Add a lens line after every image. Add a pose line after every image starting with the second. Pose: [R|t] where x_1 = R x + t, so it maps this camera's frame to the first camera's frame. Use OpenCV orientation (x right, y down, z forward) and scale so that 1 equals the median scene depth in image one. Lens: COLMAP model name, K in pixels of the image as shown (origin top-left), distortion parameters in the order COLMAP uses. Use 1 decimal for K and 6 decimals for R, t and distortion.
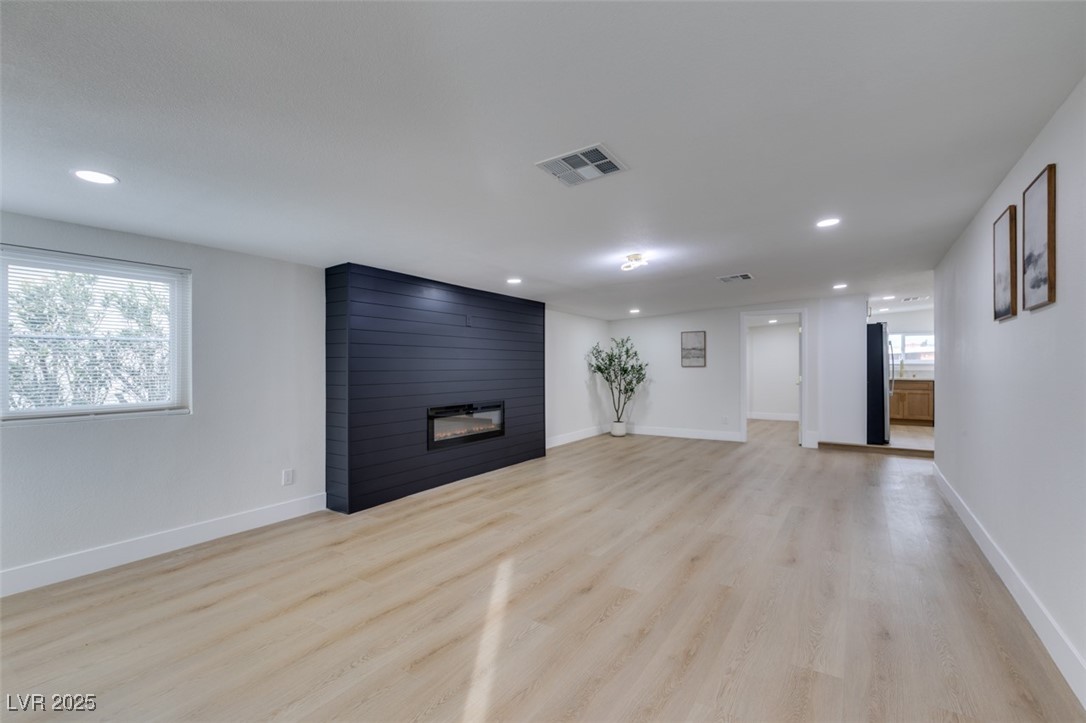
lens RADIAL K [[477.6, 0, 547.9], [0, 477.6, 358.5], [0, 0, 1]] dist [-0.005456, -0.000401]
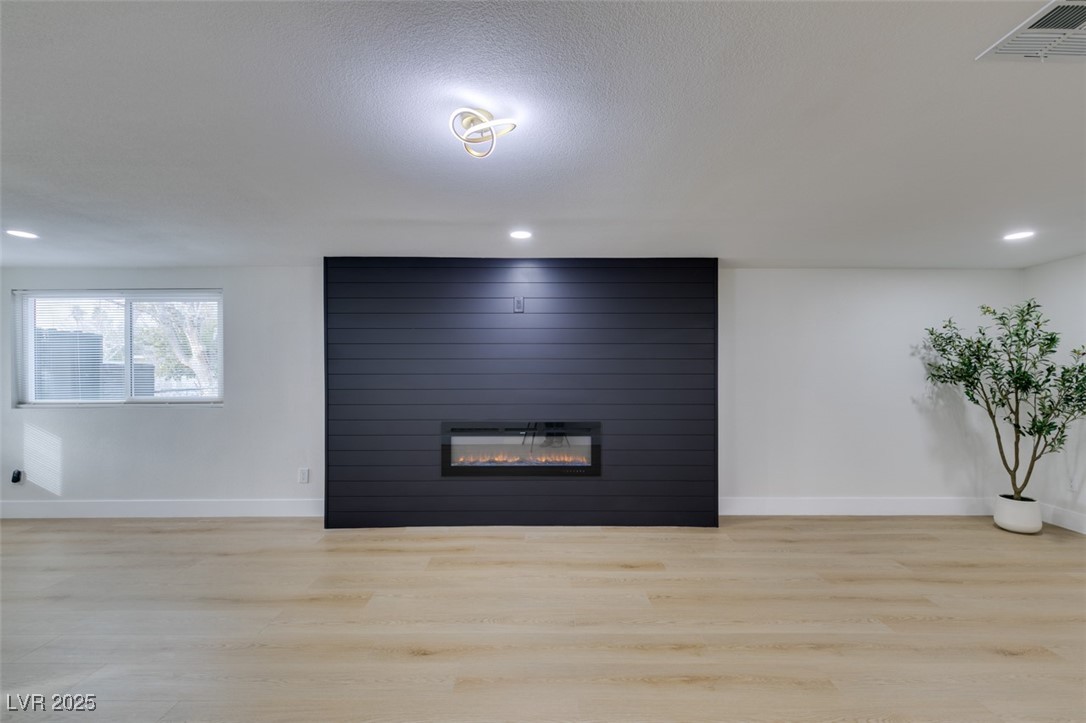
lens RADIAL K [[486.9, 0, 538.5], [0, 486.9, 365.9], [0, 0, 1]] dist [0.001797, -0.000993]
pose [[0.544091, 0.001546, -0.839025, 0.493317], [0.011787, 0.999886, 0.009486, 0.005552], [0.838943, -0.015051, 0.544010, 0.685750]]
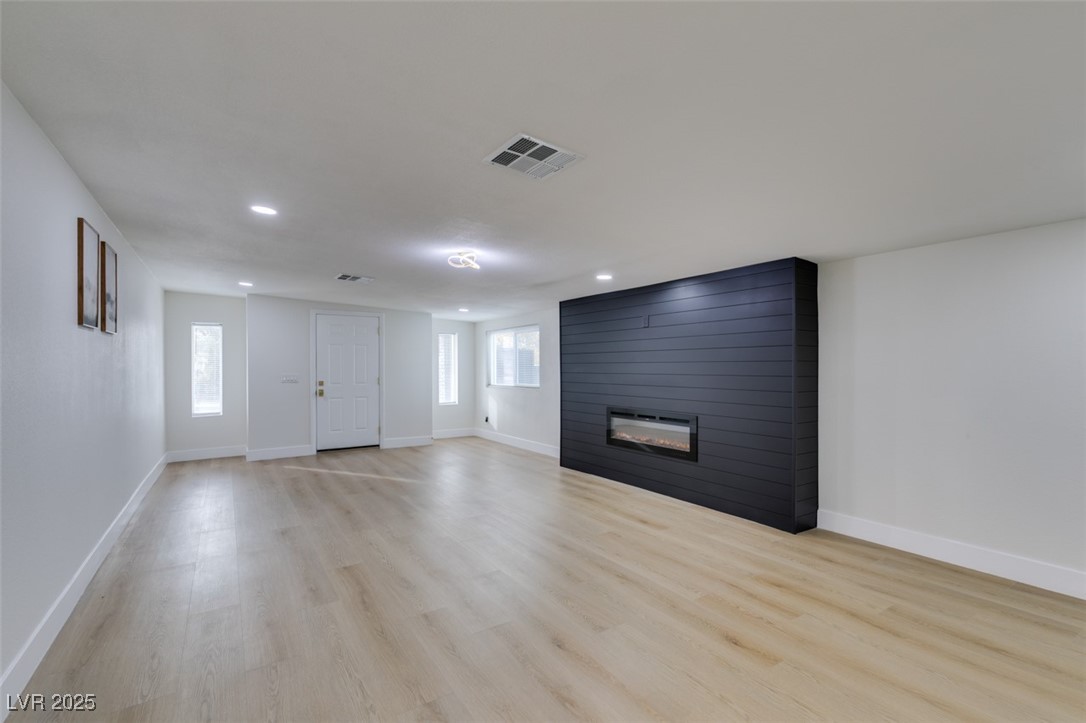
lens RADIAL K [[486.9, 0, 536.6], [0, 486.9, 367.0], [0, 0, 1]] dist [0.001797, -0.000993]
pose [[-0.409933, -0.000904, -0.912115, 0.847508], [0.011774, 0.999911, -0.006282, 0.015474], [0.912040, -0.013314, -0.409886, 1.293296]]
